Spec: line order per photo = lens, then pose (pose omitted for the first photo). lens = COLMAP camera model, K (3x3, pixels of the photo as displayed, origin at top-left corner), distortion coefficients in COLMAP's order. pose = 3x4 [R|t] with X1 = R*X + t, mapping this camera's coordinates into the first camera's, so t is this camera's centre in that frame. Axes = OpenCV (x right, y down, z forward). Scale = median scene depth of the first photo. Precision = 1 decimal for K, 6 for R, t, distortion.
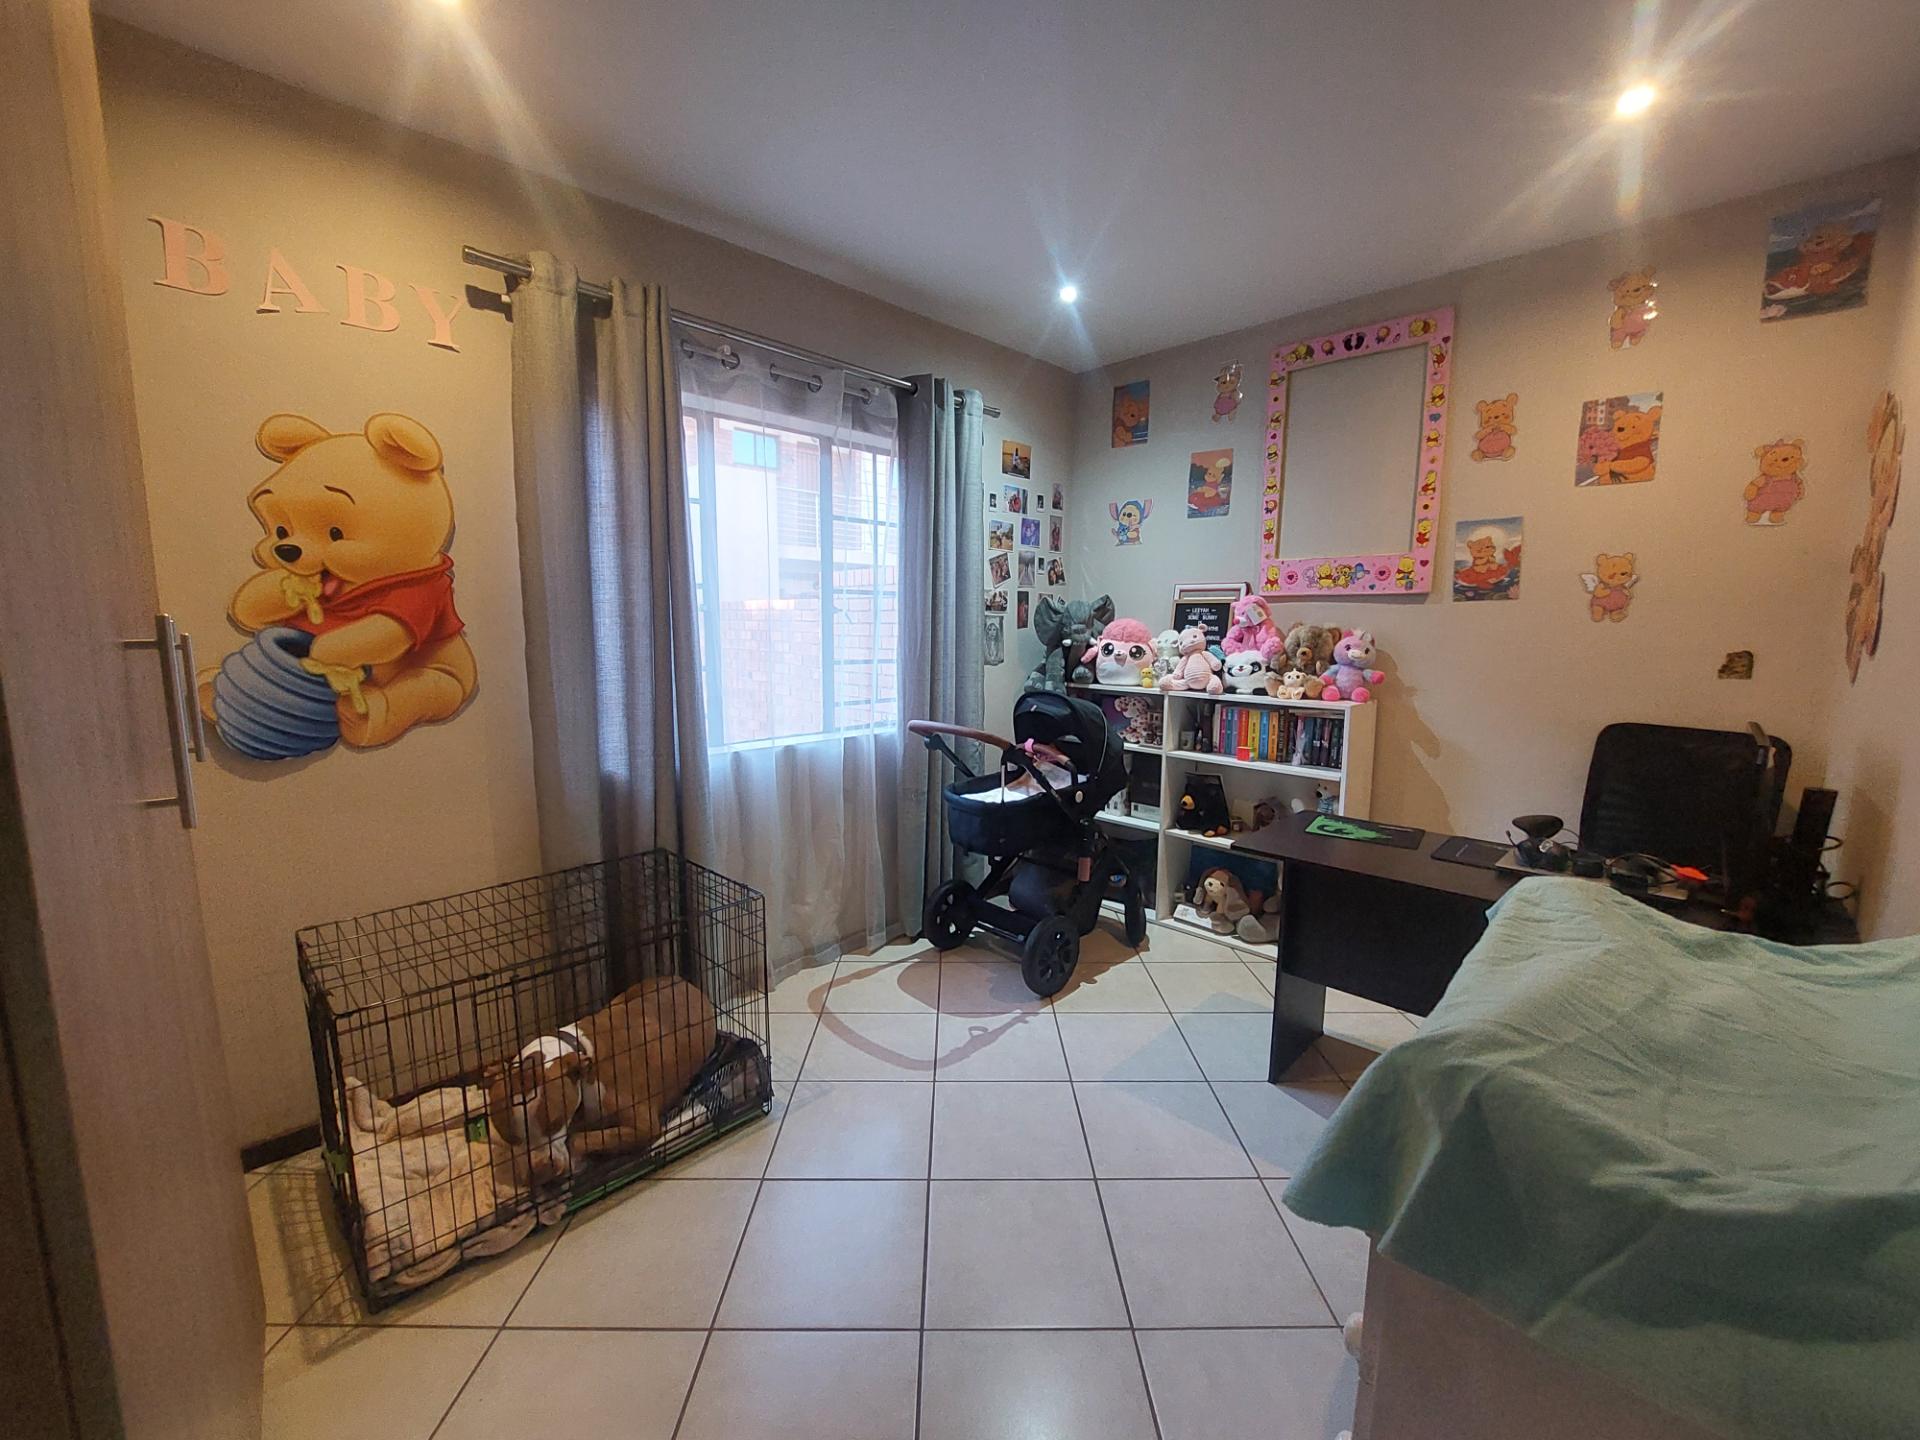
lens RADIAL K [[765.7, 0, 952.8], [0, 765.7, 725.8], [0, 0, 1]] dist [-0.014024, 0.000144]
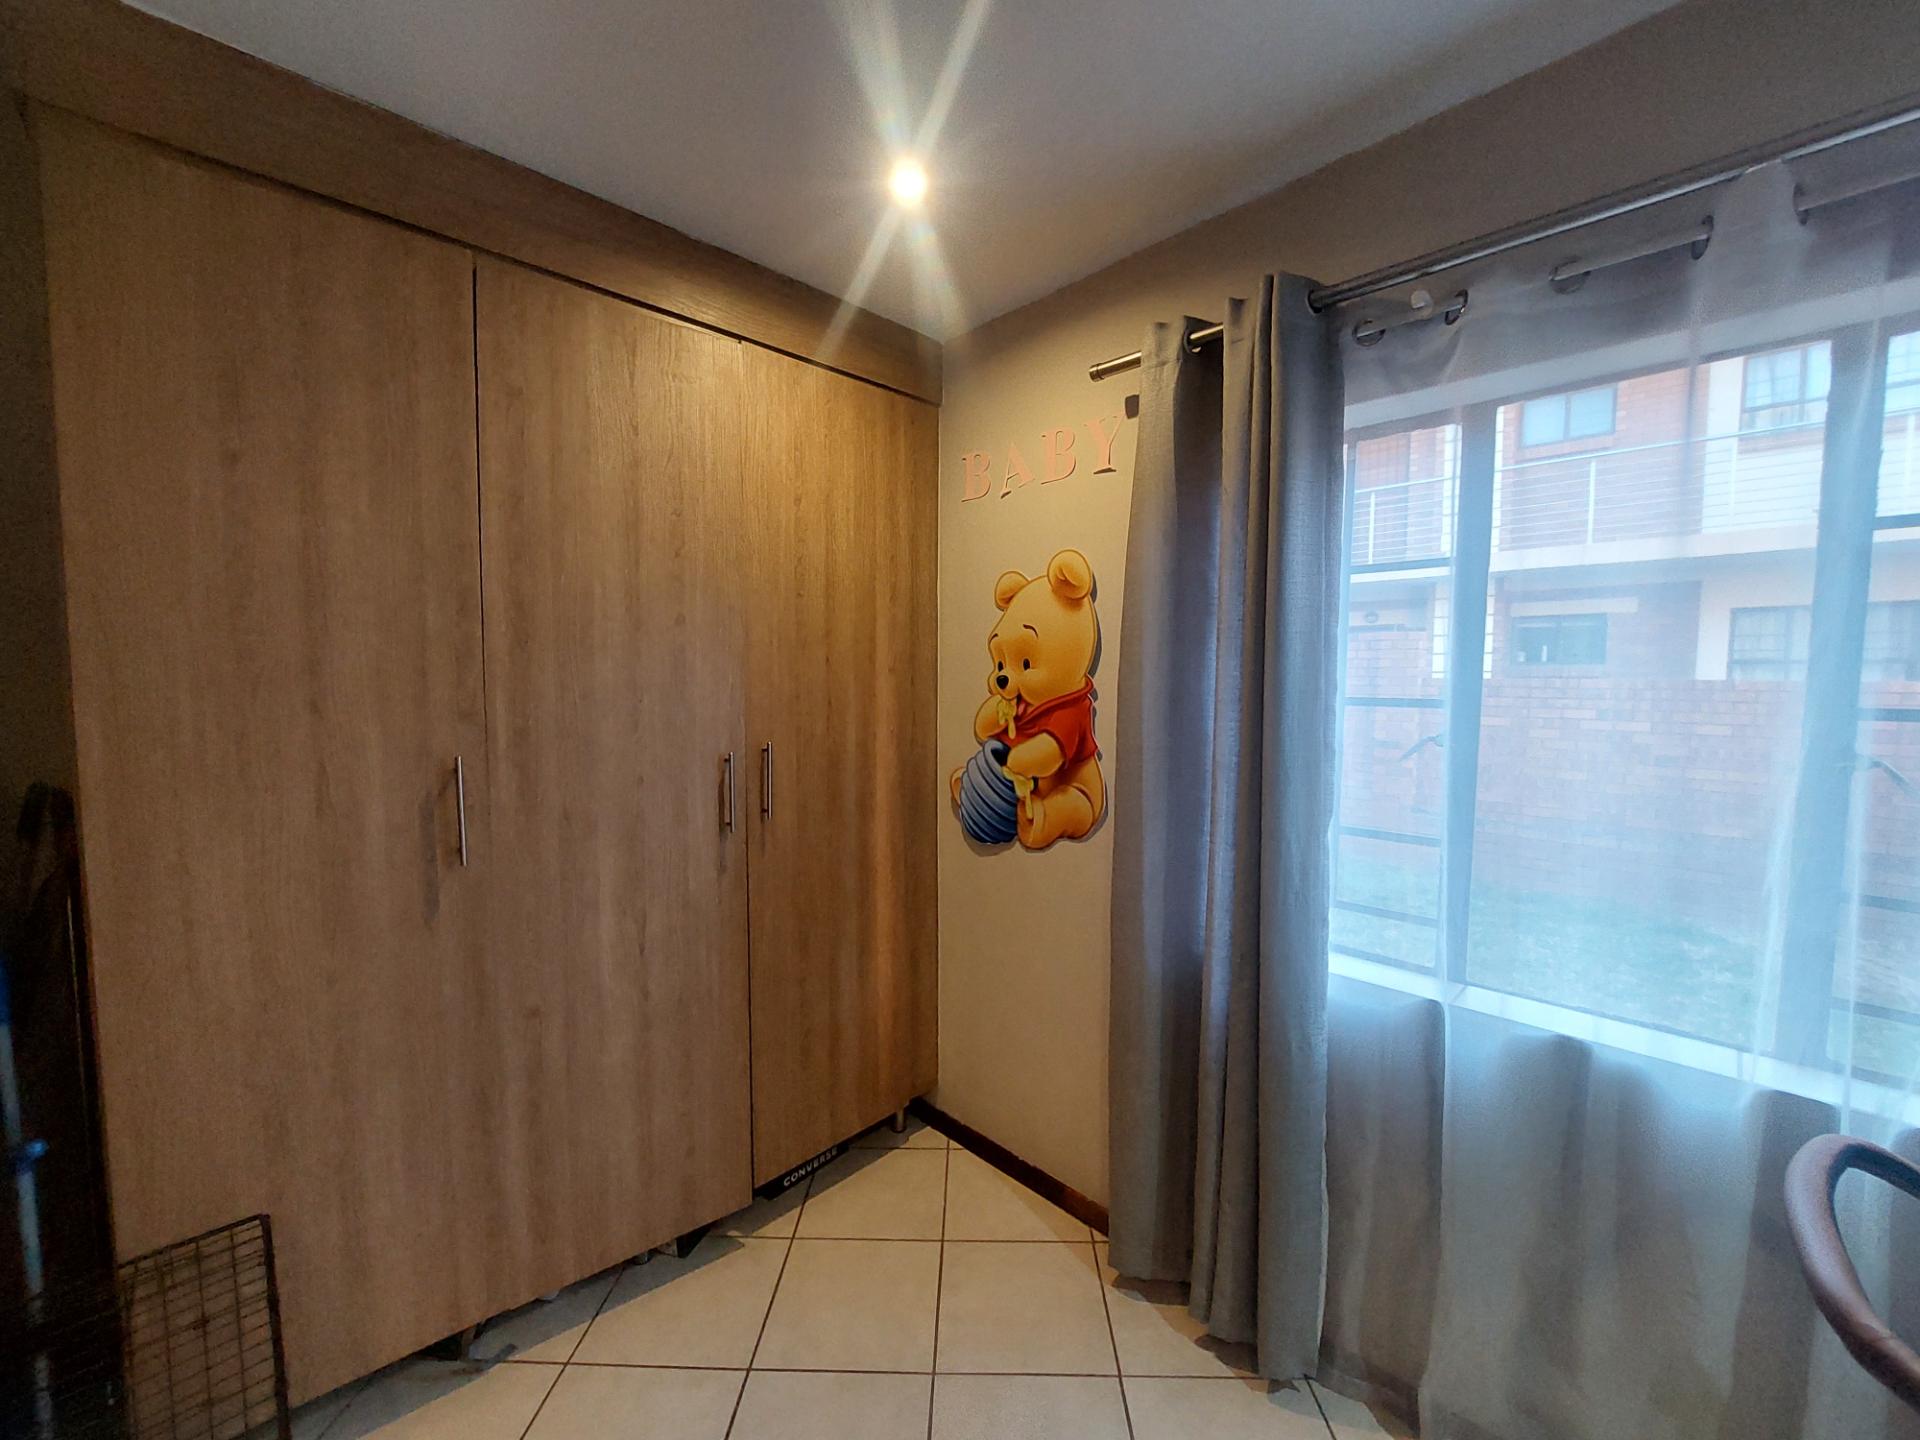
lens RADIAL K [[765.7, 0, 952.8], [0, 765.7, 725.8], [0, 0, 1]] dist [-0.014024, 0.000144]
pose [[-0.012469, 0.057167, -0.998287, 0.225551], [-0.138032, 0.988708, 0.058343, -0.128270], [0.990349, 0.138523, -0.004437, 0.547768]]
